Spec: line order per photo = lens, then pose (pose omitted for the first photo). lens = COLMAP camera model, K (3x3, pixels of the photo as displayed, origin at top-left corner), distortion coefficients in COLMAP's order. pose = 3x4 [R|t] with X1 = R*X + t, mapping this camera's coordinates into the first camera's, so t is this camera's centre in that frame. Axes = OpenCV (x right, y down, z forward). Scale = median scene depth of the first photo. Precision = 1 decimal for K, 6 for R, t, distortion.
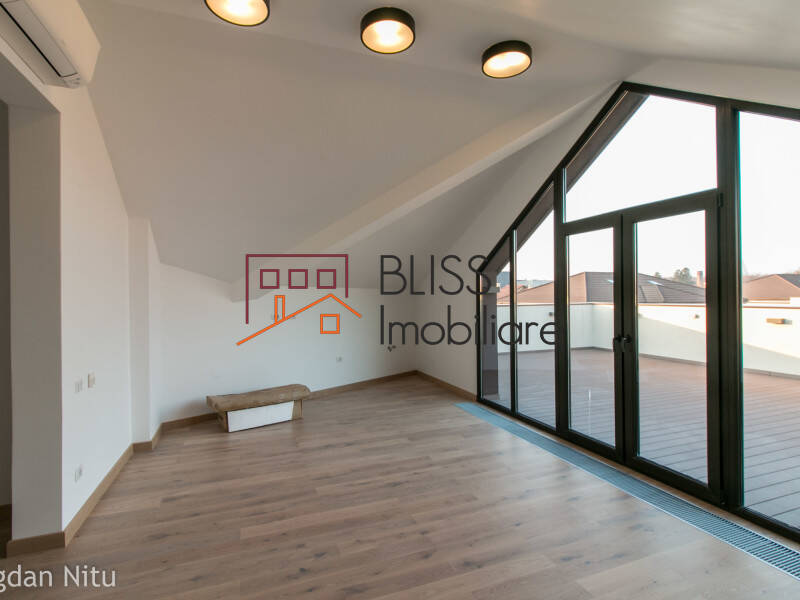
lens RADIAL K [[414.5, 0, 391.9], [0, 414.5, 295.8], [0, 0, 1]] dist [0.001414, 0.000124]
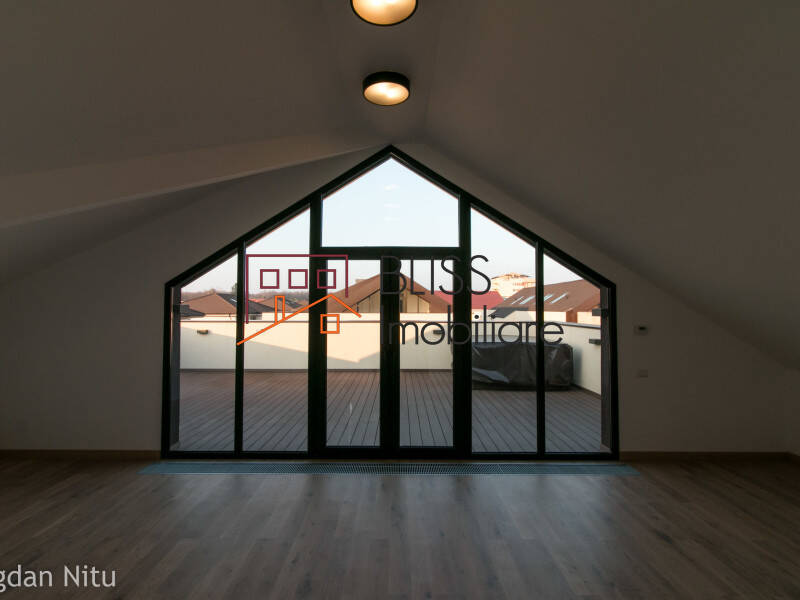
lens RADIAL K [[414.5, 0, 391.9], [0, 414.5, 295.8], [0, 0, 1]] dist [0.001414, 0.000124]
pose [[0.344500, 0.038373, 0.938002, -0.514518], [-0.003700, 0.999212, -0.039519, -0.013772], [-0.938779, 0.010144, 0.344371, 0.501229]]
